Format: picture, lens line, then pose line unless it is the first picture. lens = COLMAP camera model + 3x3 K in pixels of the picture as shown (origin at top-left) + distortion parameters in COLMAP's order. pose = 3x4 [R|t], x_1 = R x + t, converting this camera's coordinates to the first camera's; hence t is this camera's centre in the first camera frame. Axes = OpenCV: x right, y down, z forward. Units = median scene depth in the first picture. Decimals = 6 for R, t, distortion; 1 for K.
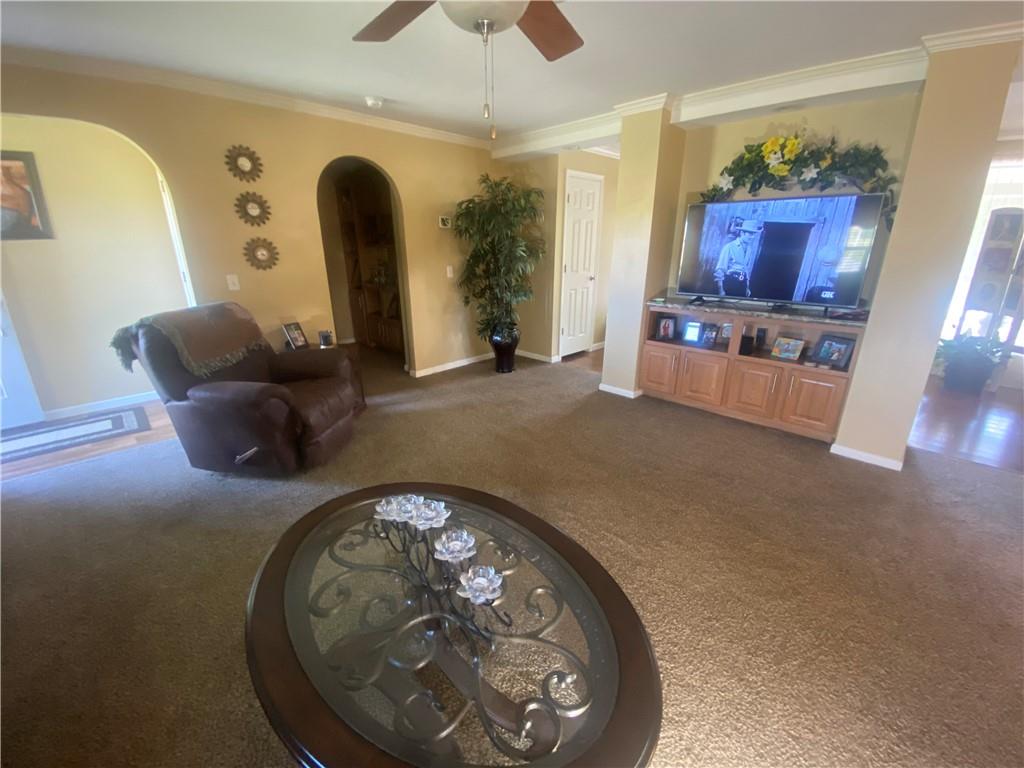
lens RADIAL K [[420.0, 0, 505.2], [0, 420.0, 385.0], [0, 0, 1]] dist [-0.004068, -0.003193]
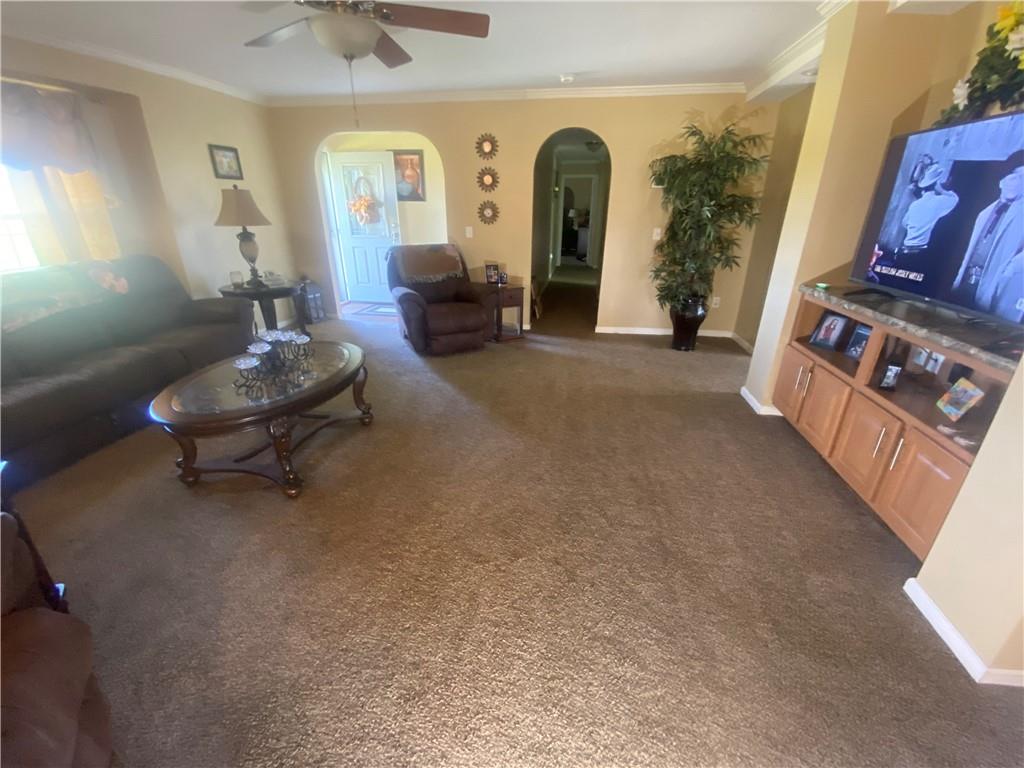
lens RADIAL K [[420.0, 0, 502.3], [0, 420.0, 382.8], [0, 0, 1]] dist [-0.004068, -0.003193]
pose [[0.599871, 0.309463, -0.737827, 0.622147], [-0.256068, 0.947924, 0.189393, -0.048773], [0.758013, 0.075323, 0.647875, 0.163542]]
